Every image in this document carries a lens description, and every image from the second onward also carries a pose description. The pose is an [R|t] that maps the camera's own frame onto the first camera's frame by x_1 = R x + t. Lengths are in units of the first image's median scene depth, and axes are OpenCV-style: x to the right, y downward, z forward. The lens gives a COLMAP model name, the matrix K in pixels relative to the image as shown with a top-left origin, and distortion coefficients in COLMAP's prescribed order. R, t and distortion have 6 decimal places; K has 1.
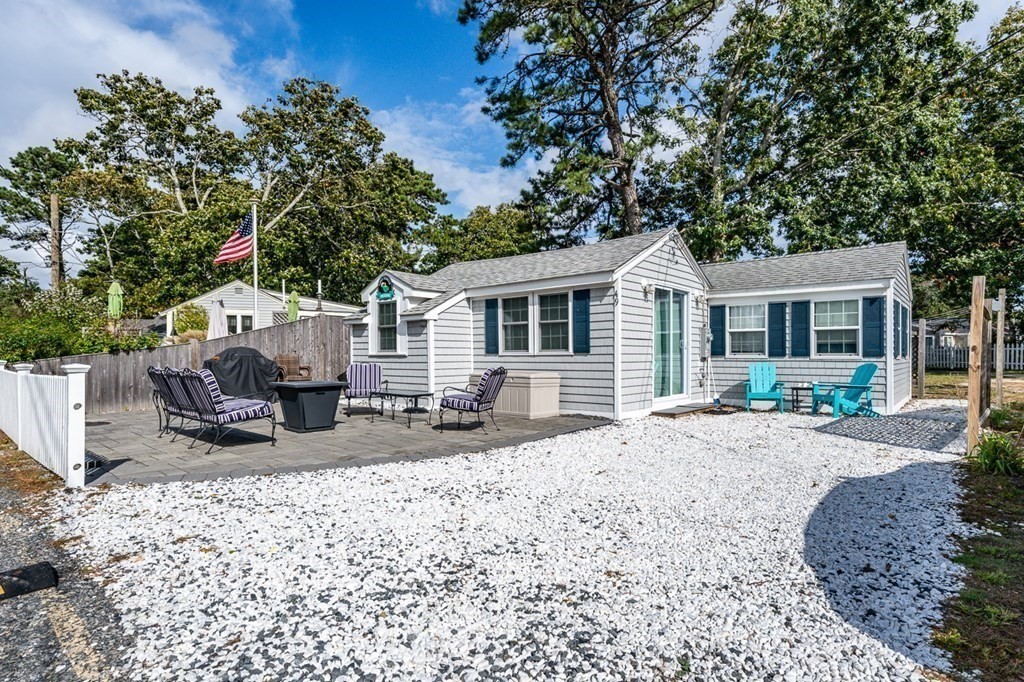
lens RADIAL K [[522.6, 0, 511.8], [0, 522.6, 355.4], [0, 0, 1]] dist [-0.000007, 0.000004]
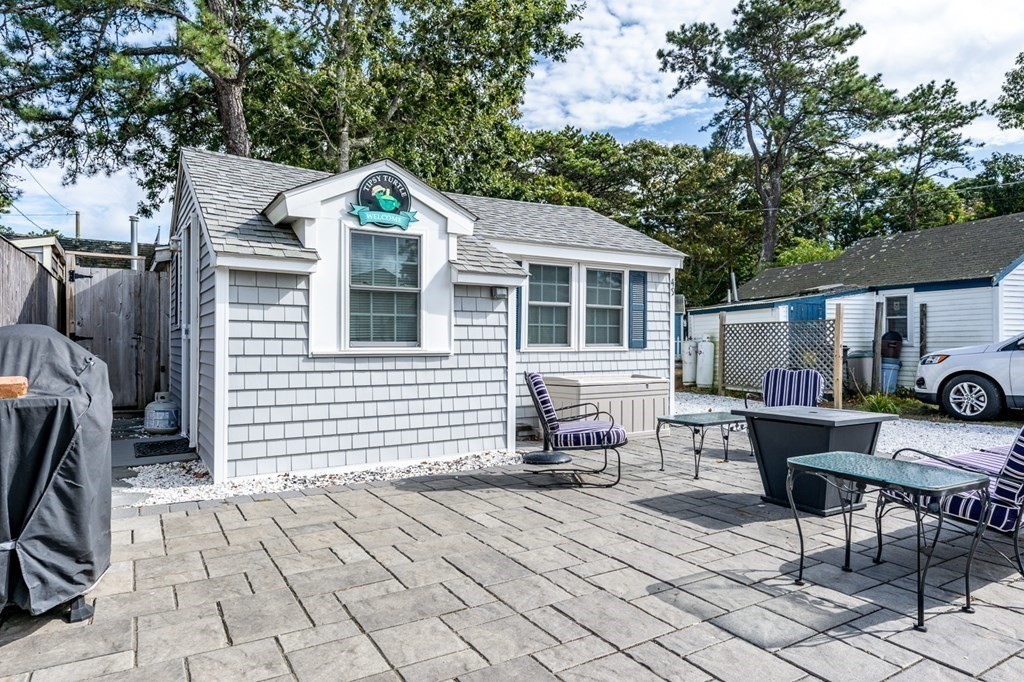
lens RADIAL K [[617.2, 0, 512.0], [0, 617.2, 341.0], [0, 0, 1]] dist [0.000093, -0.000005]
pose [[0.306253, 0.005123, 0.951936, -0.709856], [-0.002553, 0.999986, -0.004560, -0.009525], [-0.951947, -0.001034, 0.306262, 0.753604]]
